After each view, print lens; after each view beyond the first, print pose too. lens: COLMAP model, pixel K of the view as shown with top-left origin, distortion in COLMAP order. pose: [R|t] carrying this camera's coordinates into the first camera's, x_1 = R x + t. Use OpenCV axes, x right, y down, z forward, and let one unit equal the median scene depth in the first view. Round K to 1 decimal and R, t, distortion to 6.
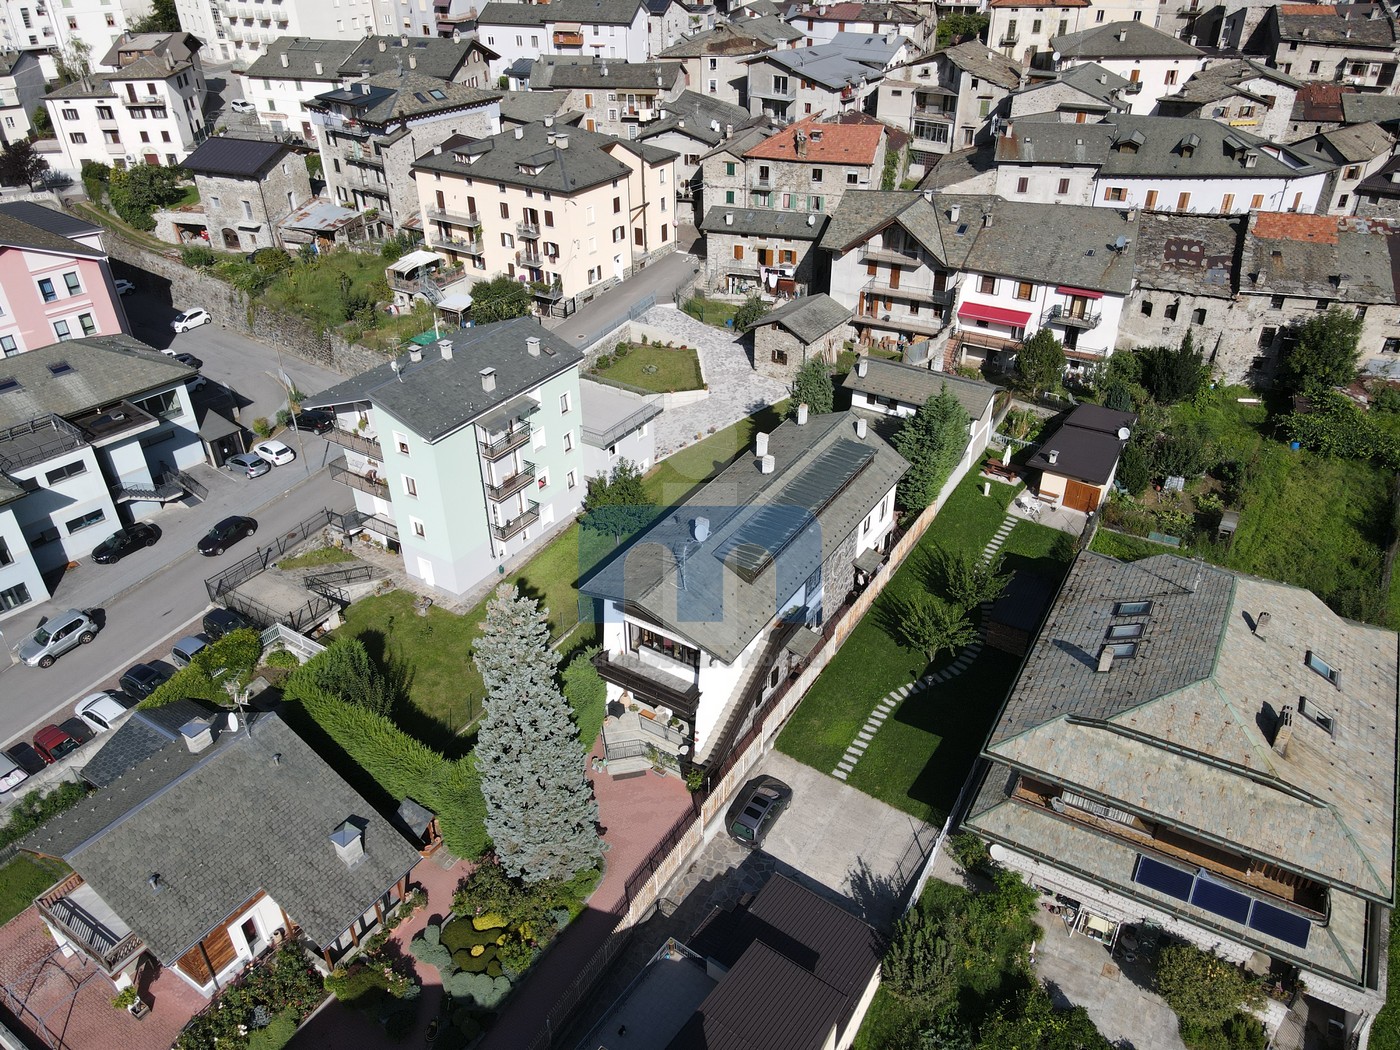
lens RADIAL K [[1021.2, 0, 697.8], [0, 1021.2, 534.3], [0, 0, 1]] dist [0.009401, 0.014163]
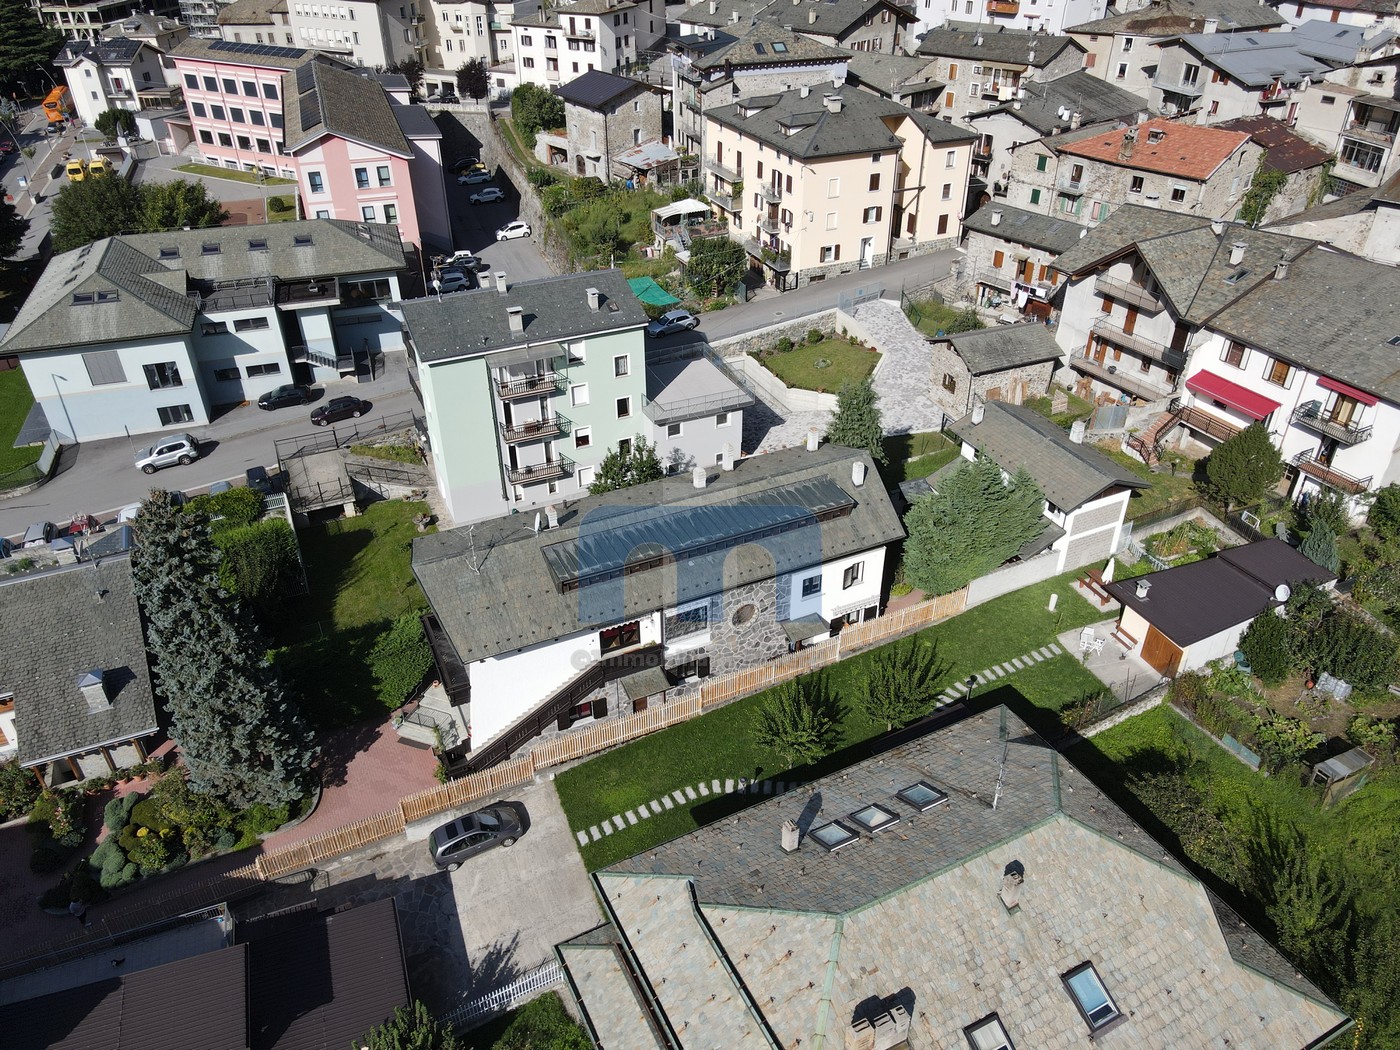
lens RADIAL K [[1021.2, 0, 697.8], [0, 1021.2, 534.3], [0, 0, 1]] dist [0.009401, 0.014163]
pose [[0.842820, 0.302662, -0.445028, 0.322992], [-0.294854, 0.951422, 0.088647, -0.068994], [0.450239, 0.056505, 0.891118, 0.163706]]
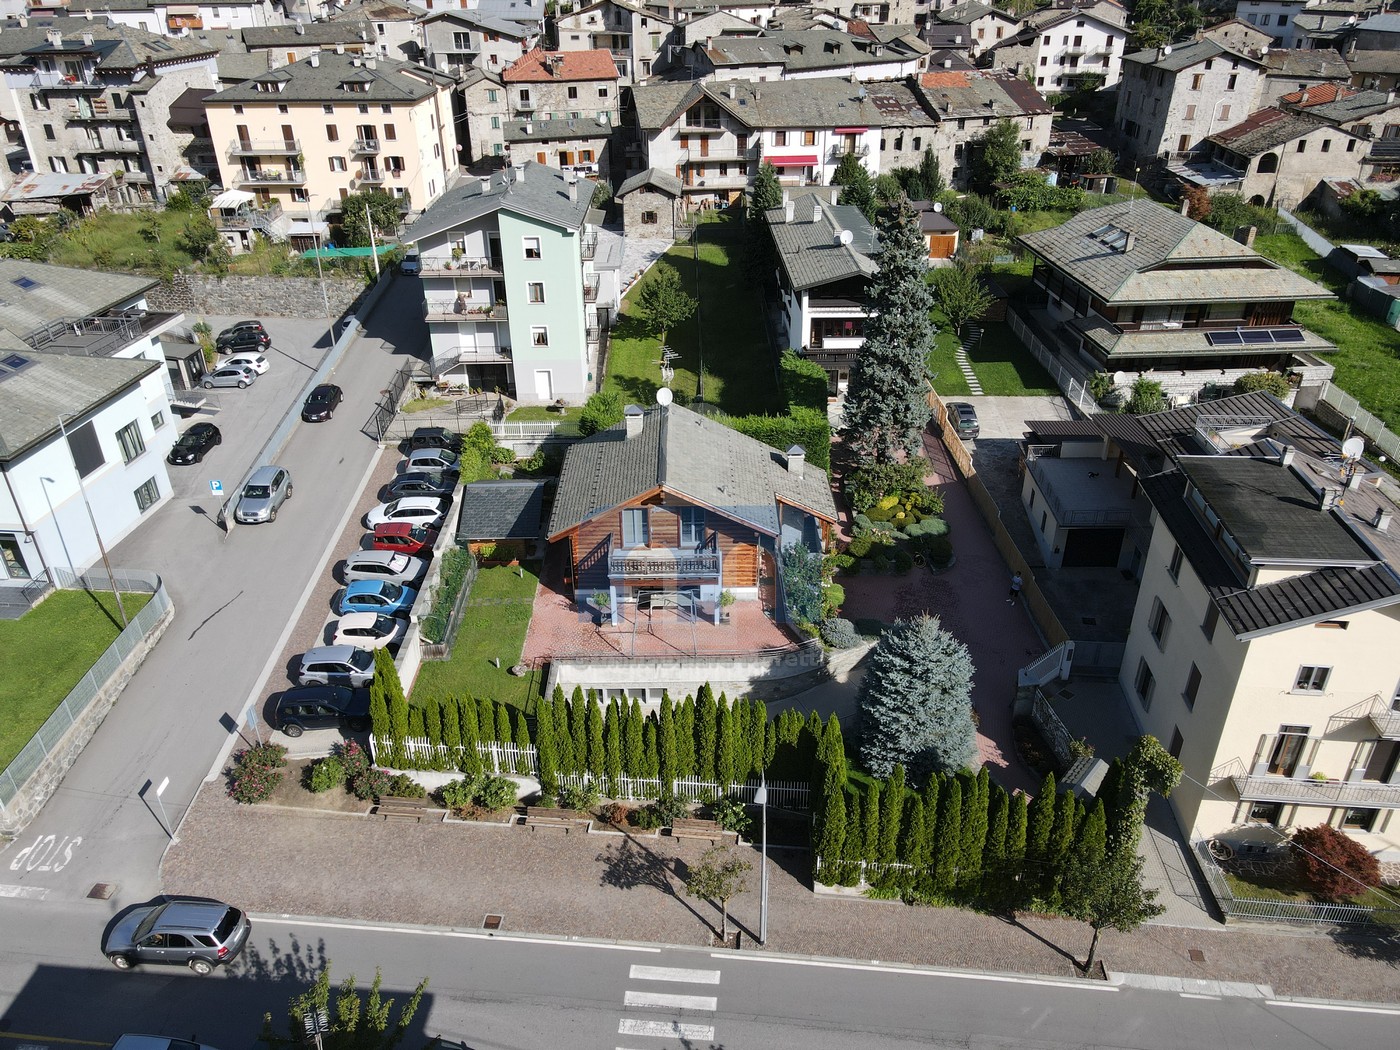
lens RADIAL K [[1021.2, 0, 697.8], [0, 1021.2, 534.3], [0, 0, 1]] dist [0.009401, 0.014163]
pose [[0.831725, -0.270626, 0.484764, -0.545228], [0.302572, 0.953039, 0.012915, 0.175181], [-0.465494, 0.135934, 0.874550, 0.003922]]
